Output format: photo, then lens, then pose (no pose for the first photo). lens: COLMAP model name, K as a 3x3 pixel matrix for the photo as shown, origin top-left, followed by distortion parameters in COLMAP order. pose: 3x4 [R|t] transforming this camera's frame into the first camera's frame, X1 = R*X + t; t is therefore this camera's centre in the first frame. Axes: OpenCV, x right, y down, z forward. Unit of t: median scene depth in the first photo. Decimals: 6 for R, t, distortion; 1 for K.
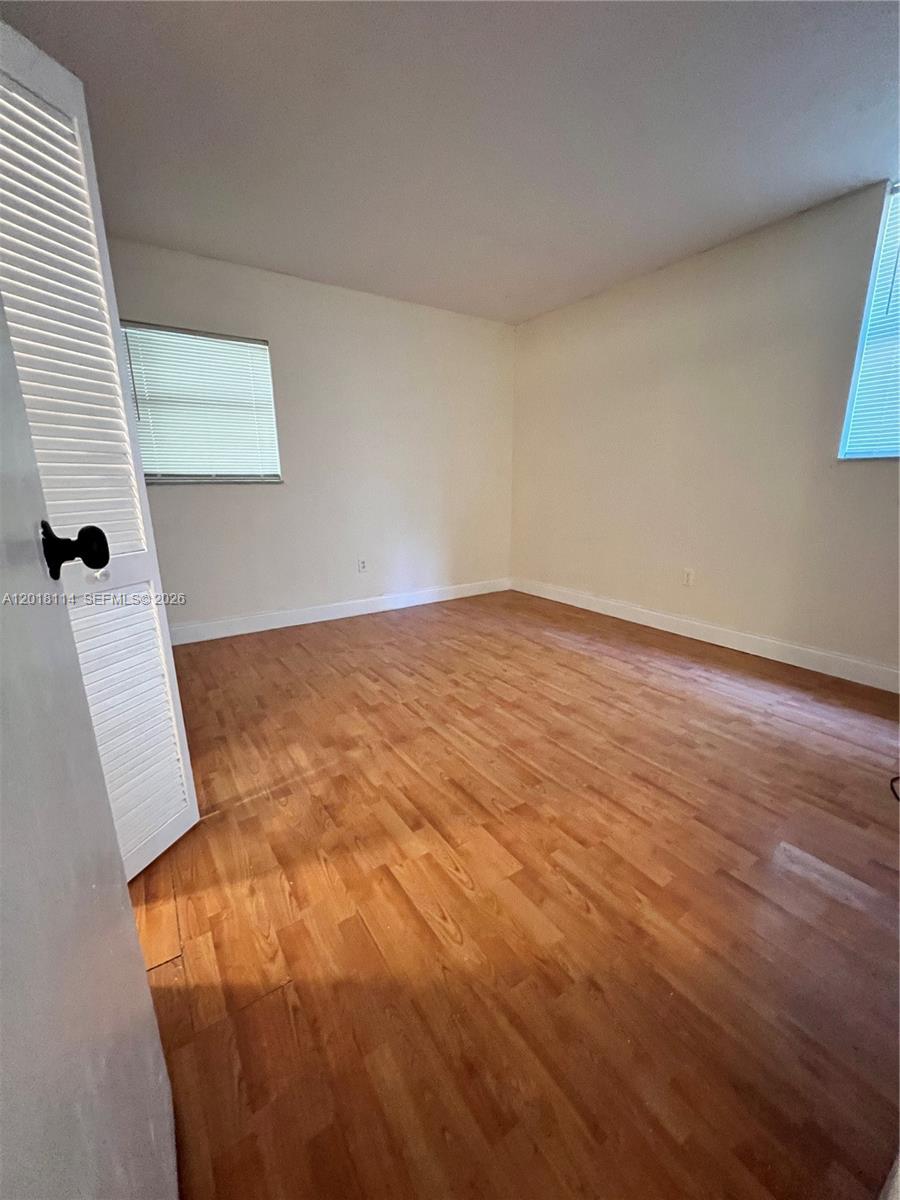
lens RADIAL K [[480.1, 0, 450.0], [0, 480.1, 600.0], [0, 0, 1]] dist [-0.000286, -0.000036]
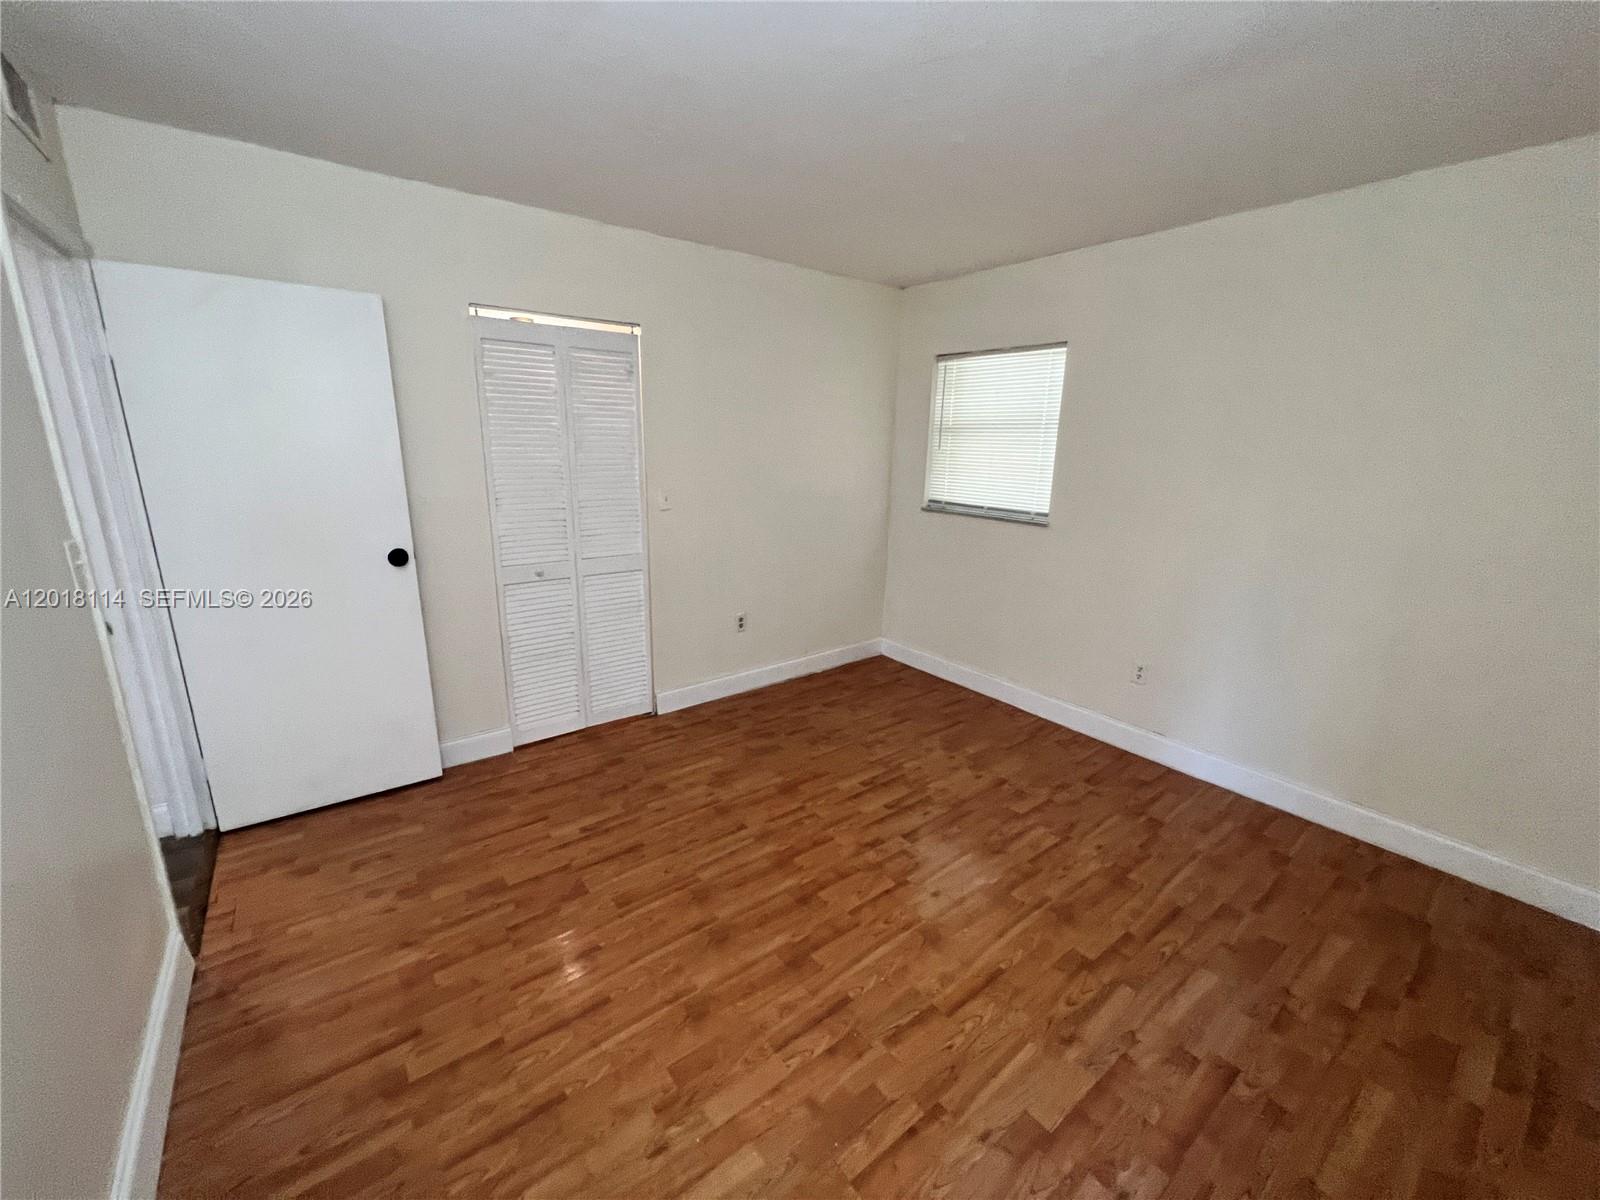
lens RADIAL K [[638.3, 0, 800.0], [0, 638.3, 600.0], [0, 0, 1]] dist [-0.002254, 0.000036]
pose [[0.070875, 0.253857, -0.964641, 0.800137], [-0.264287, 0.937291, 0.227241, -0.338165], [0.961836, 0.238837, 0.133522, 0.683161]]
